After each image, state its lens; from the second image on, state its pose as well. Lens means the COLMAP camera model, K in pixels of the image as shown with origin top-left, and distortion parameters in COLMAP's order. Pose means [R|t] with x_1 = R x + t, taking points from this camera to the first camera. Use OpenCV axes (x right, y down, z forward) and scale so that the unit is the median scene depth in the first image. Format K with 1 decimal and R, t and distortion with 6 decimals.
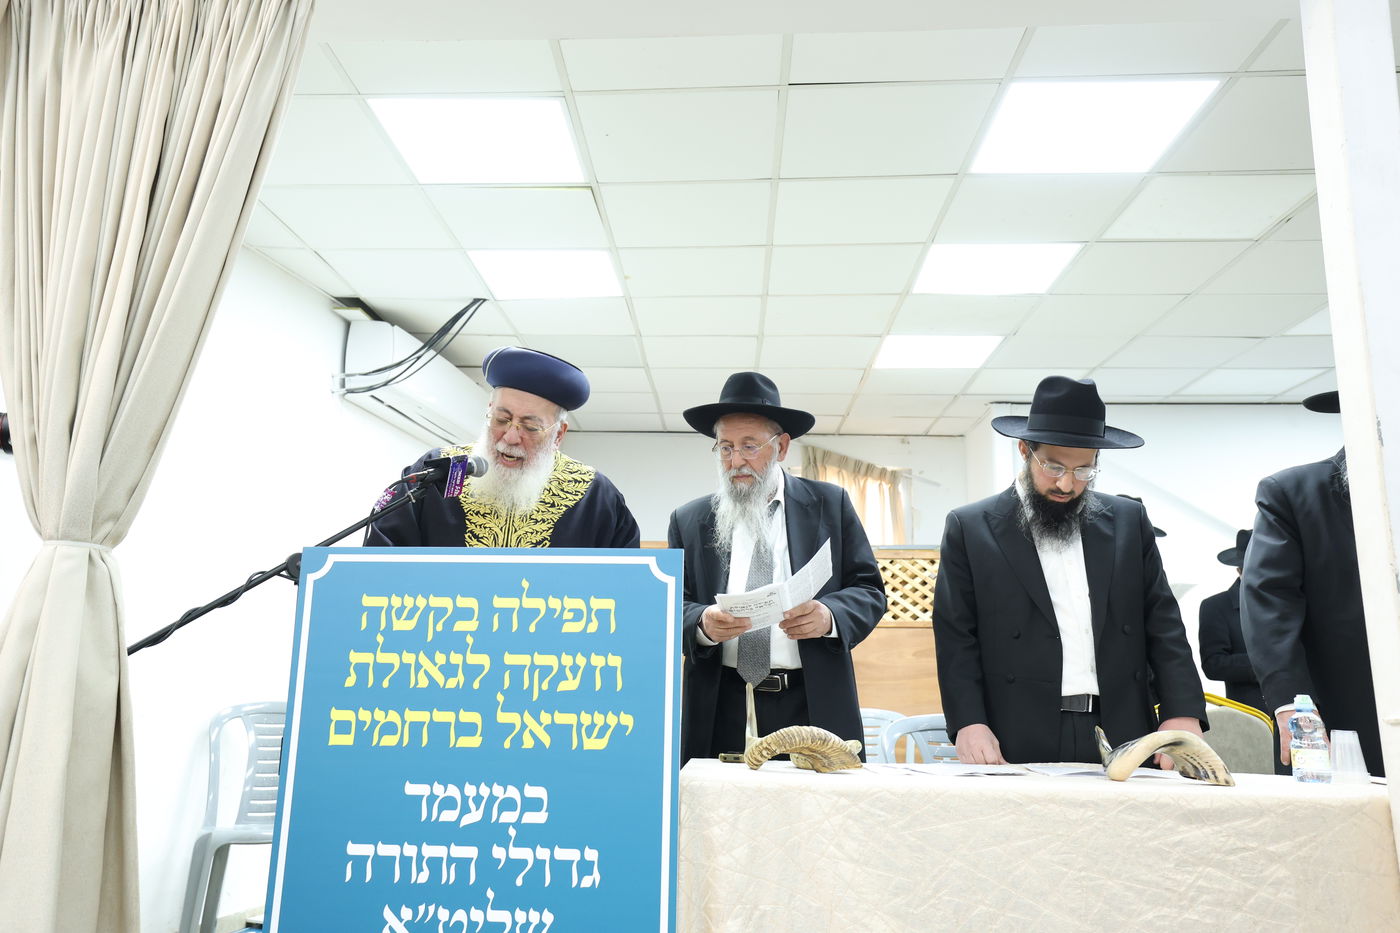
lens RADIAL K [[1180.0, 0, 683.0], [0, 1180.0, 449.1], [0, 0, 1]] dist [0.034226, 0.014019]
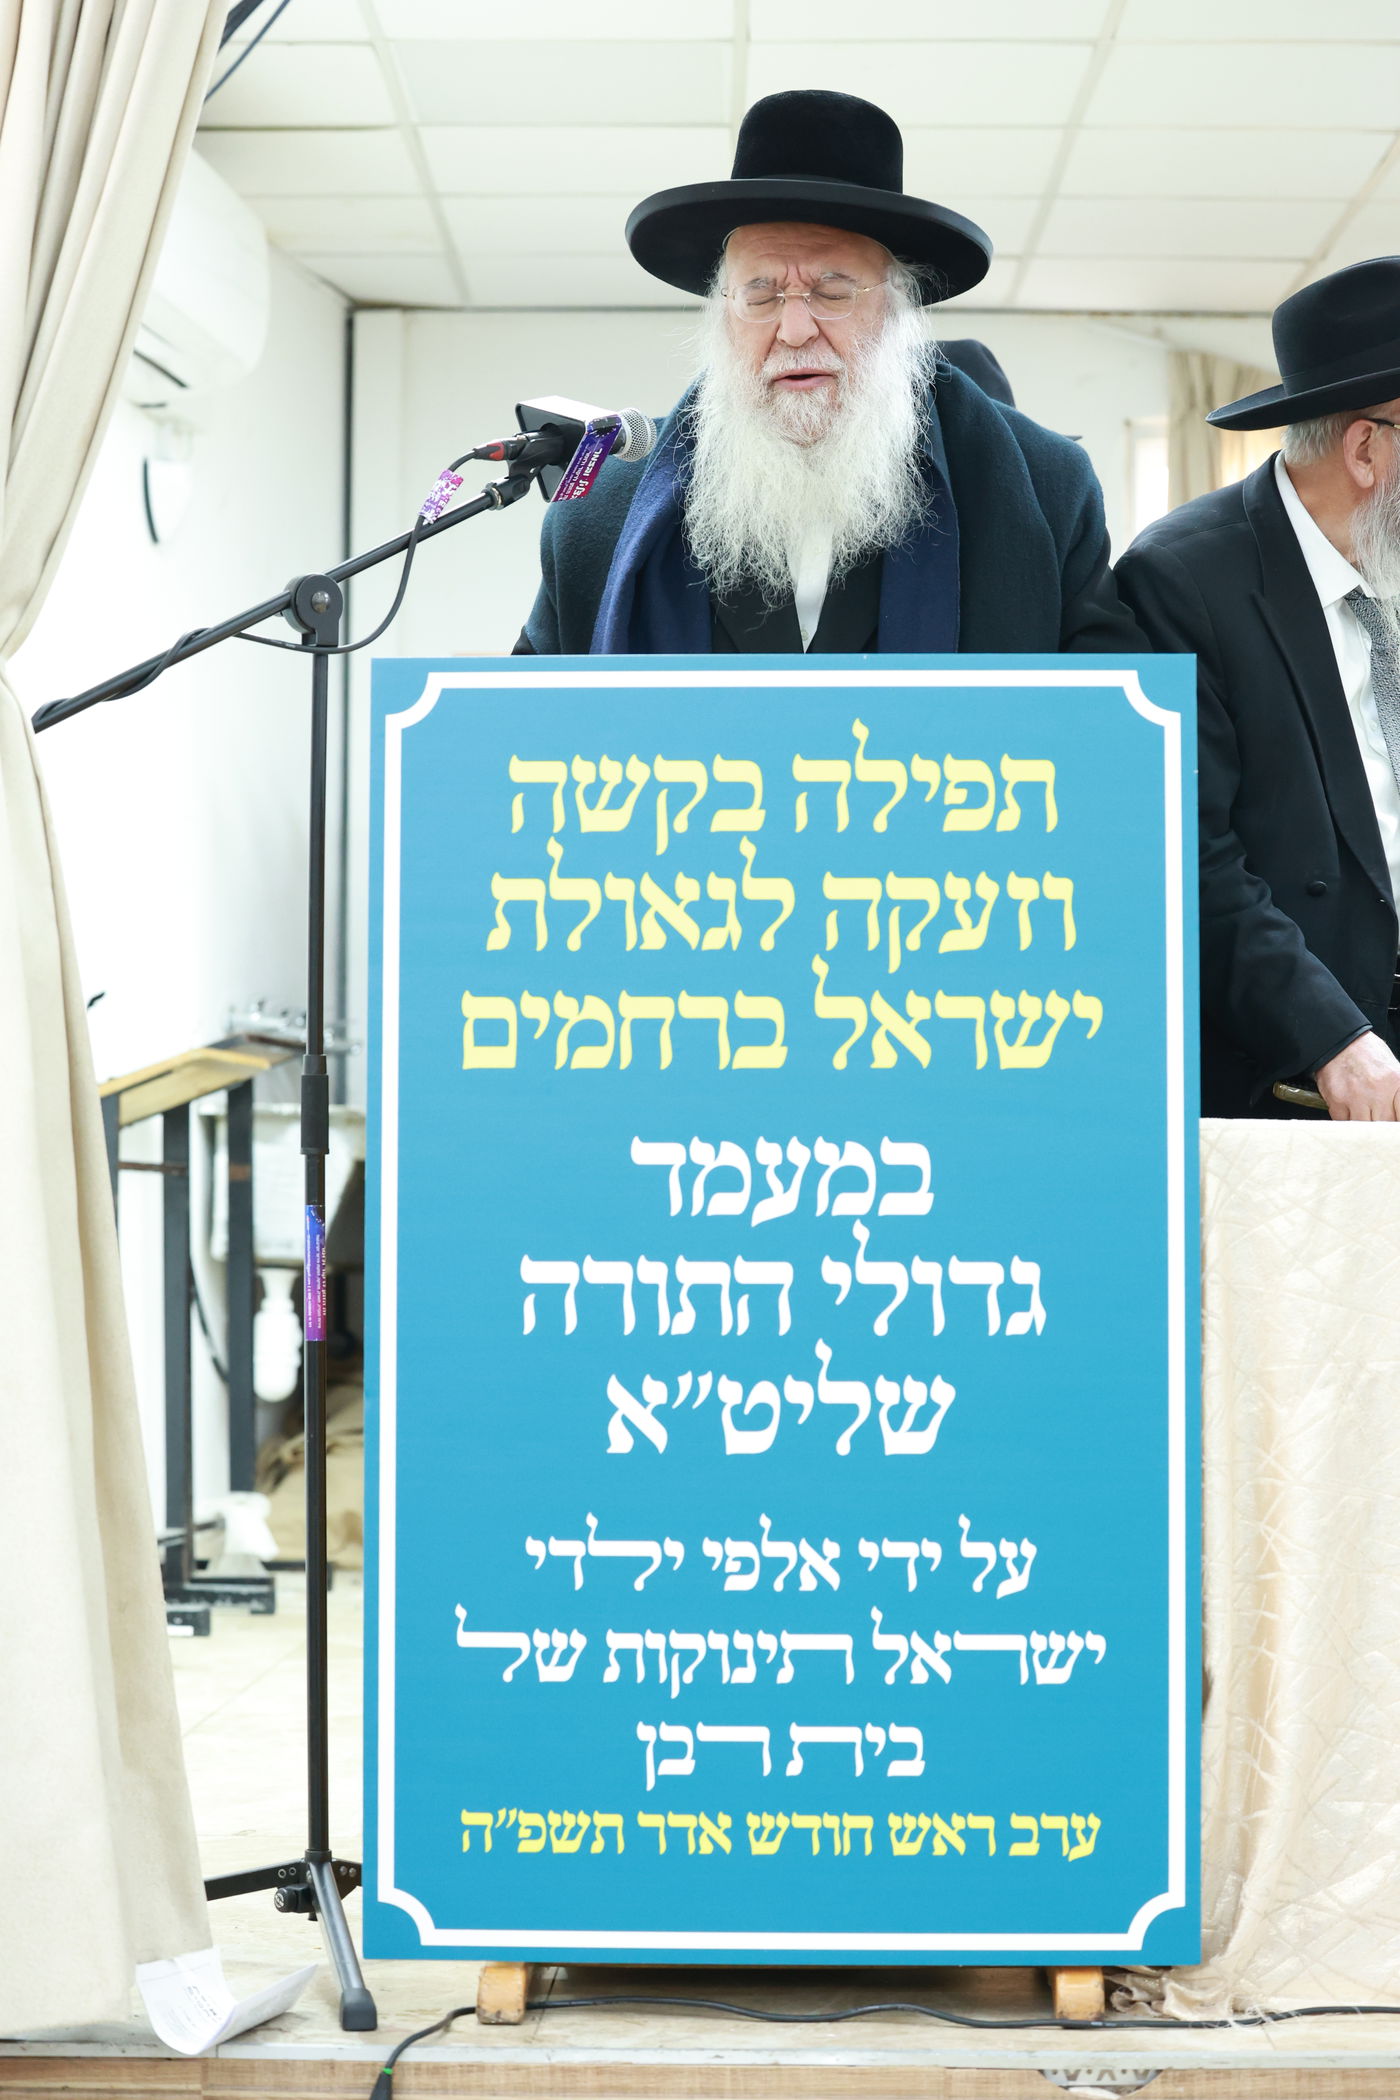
lens RADIAL K [[4395.5, 0, 700.0], [0, 4395.5, 1050.0], [0, 0, 1]] dist [-0.282658, 0.547442]
pose [[0.999496, -0.014058, 0.028459, -0.253686], [0.009159, 0.986172, 0.165469, -0.050816], [-0.030391, -0.165125, 0.985804, -0.752395]]
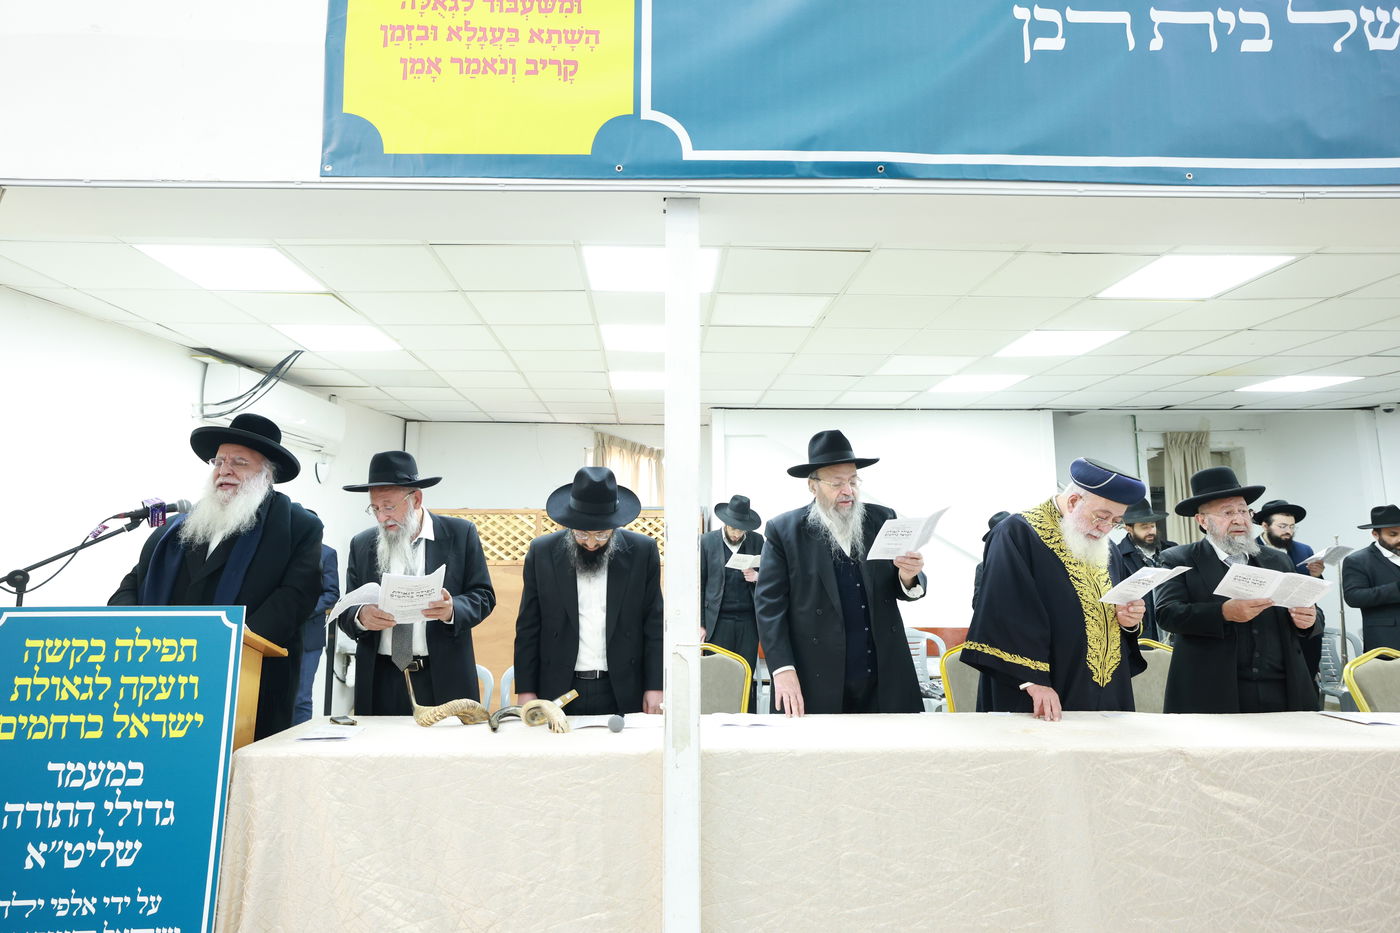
lens RADIAL K [[885.3, 0, 694.8], [0, 885.3, 447.0], [0, 0, 1]] dist [-0.027092, 0.045314]
pose [[0.995438, -0.002921, 0.095362, 0.491448], [-0.002846, 0.998177, 0.060284, -0.200308], [-0.095364, -0.060281, 0.993616, -0.204963]]
